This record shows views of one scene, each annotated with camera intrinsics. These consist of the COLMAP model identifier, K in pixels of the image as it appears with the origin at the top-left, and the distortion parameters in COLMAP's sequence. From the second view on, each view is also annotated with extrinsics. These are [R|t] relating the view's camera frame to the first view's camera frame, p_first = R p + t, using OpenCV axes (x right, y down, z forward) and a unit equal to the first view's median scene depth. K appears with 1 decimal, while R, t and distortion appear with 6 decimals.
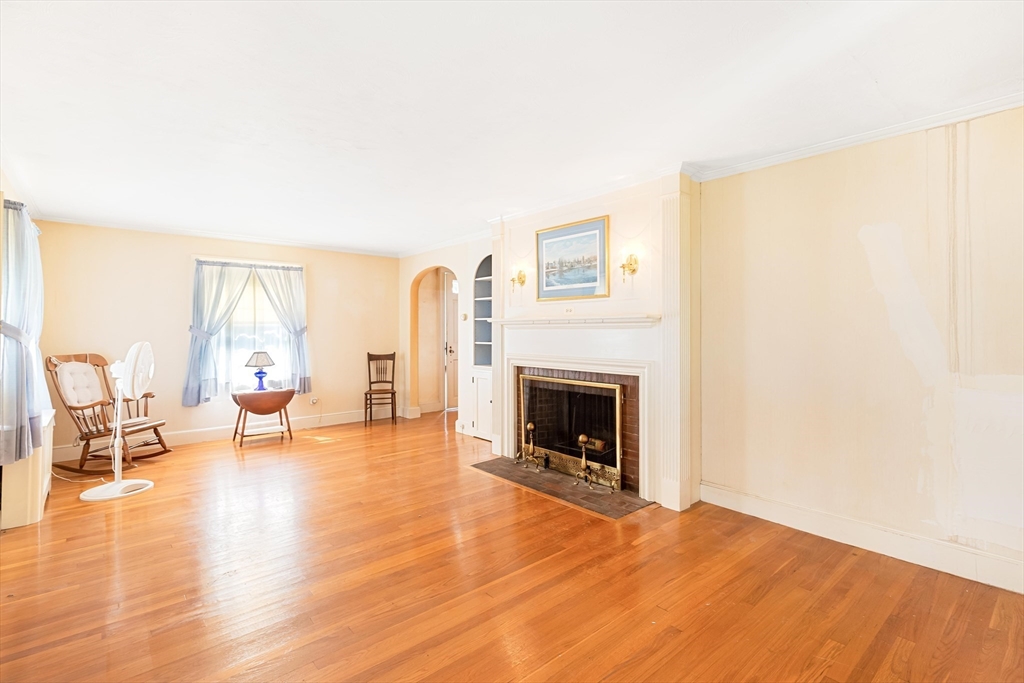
lens RADIAL K [[483.4, 0, 510.7], [0, 483.4, 329.2], [0, 0, 1]] dist [-0.002392, -0.000126]
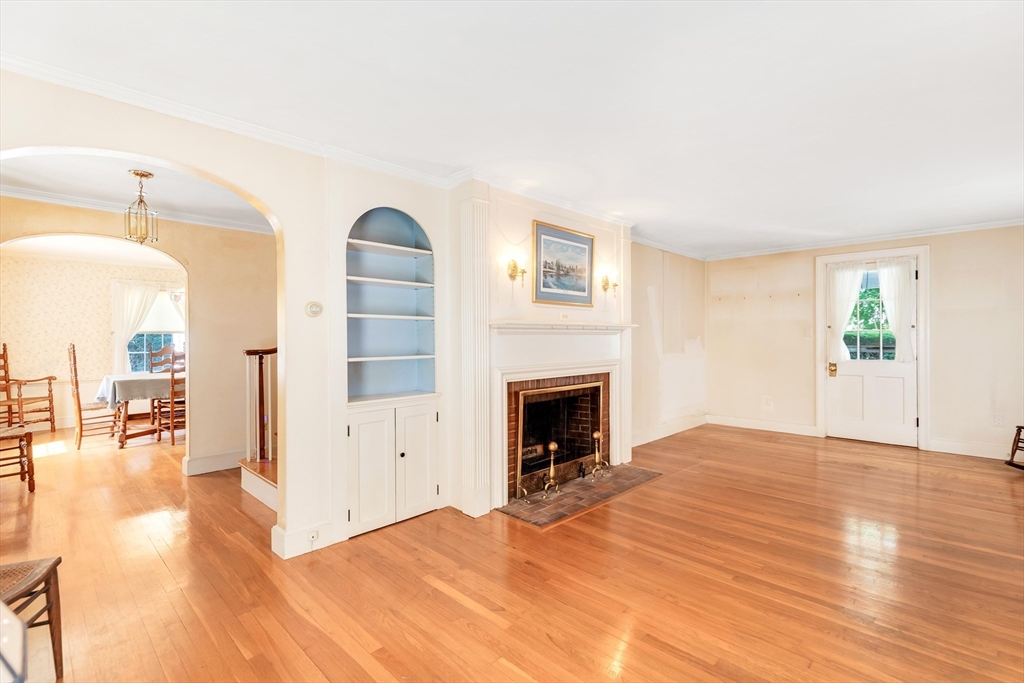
lens RADIAL K [[474.9, 0, 523.2], [0, 474.9, 336.7], [0, 0, 1]] dist [-0.001224, -0.000180]
pose [[-0.093449, 0.002200, 0.995622, -0.824775], [-0.000835, 0.999997, -0.002288, 0.005446], [-0.995624, -0.001045, -0.093446, 1.157790]]
